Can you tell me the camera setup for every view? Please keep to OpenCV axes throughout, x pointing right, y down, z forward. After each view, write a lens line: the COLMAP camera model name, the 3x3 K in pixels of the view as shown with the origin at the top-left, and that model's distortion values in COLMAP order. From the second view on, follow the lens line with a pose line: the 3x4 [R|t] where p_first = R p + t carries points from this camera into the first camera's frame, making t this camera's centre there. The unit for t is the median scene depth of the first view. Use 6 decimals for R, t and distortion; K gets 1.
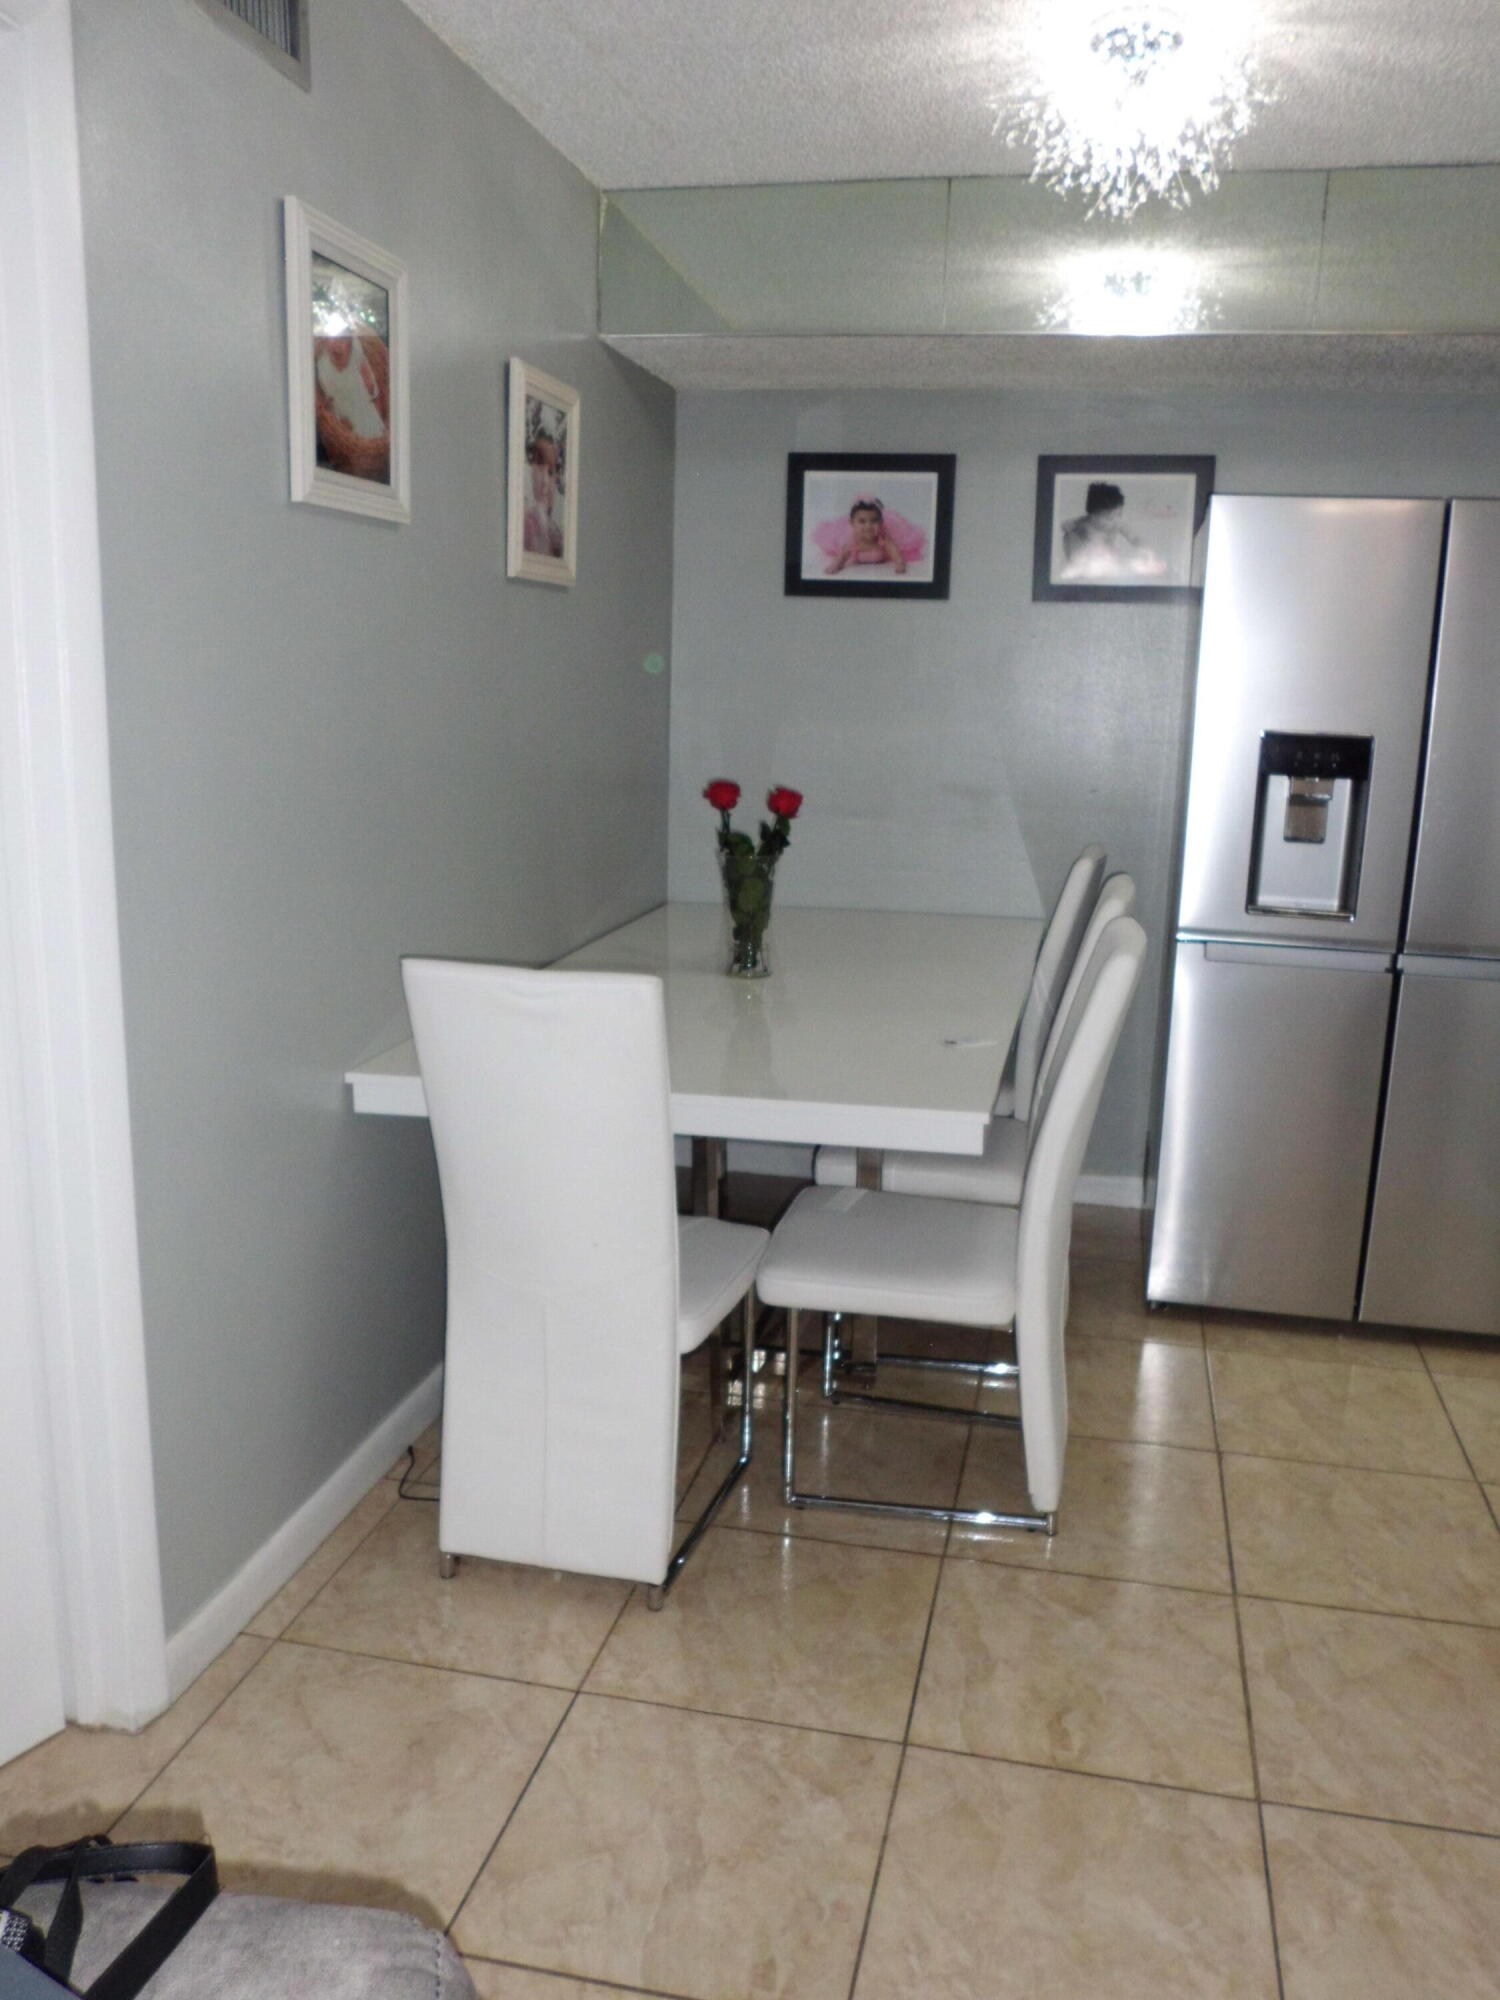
lens RADIAL K [[1516.8, 0, 750.0], [0, 1516.8, 1000.0], [0, 0, 1]] dist [-0.021619, 0.002766]
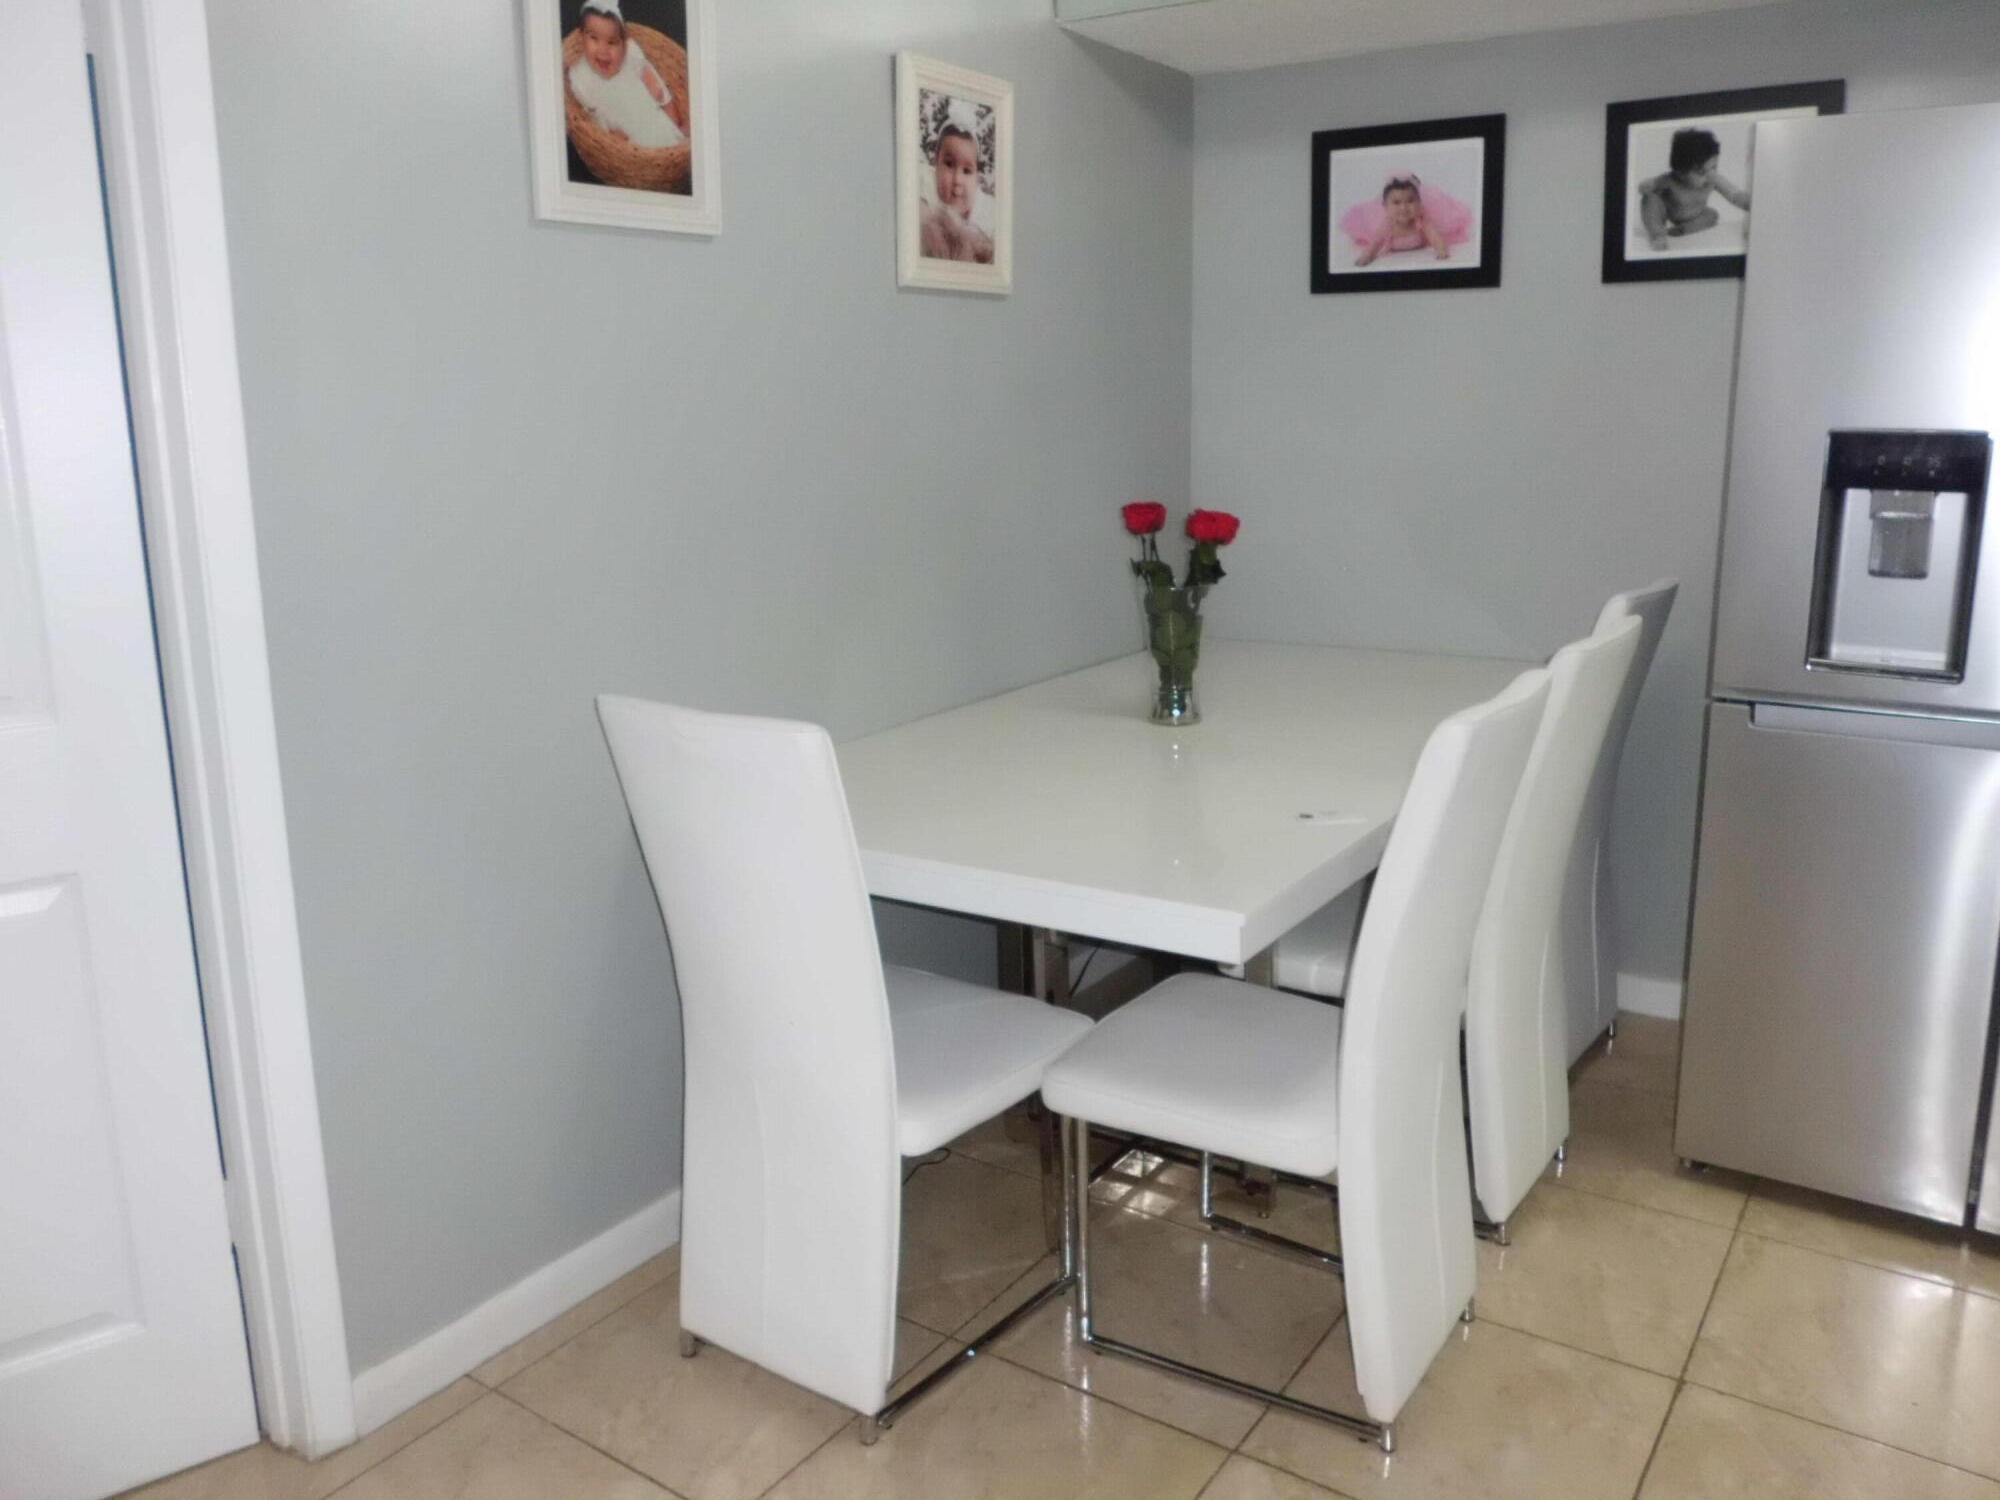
lens RADIAL K [[1516.8, 0, 1001.5], [0, 1516.8, 692.3], [0, 0, 1]] dist [-0.021619, 0.002766]
pose [[0.928469, 0.035941, -0.369666, 0.239698], [-0.044516, 0.998901, -0.014689, -0.017204], [0.368731, 0.030094, 0.929049, 0.151637]]
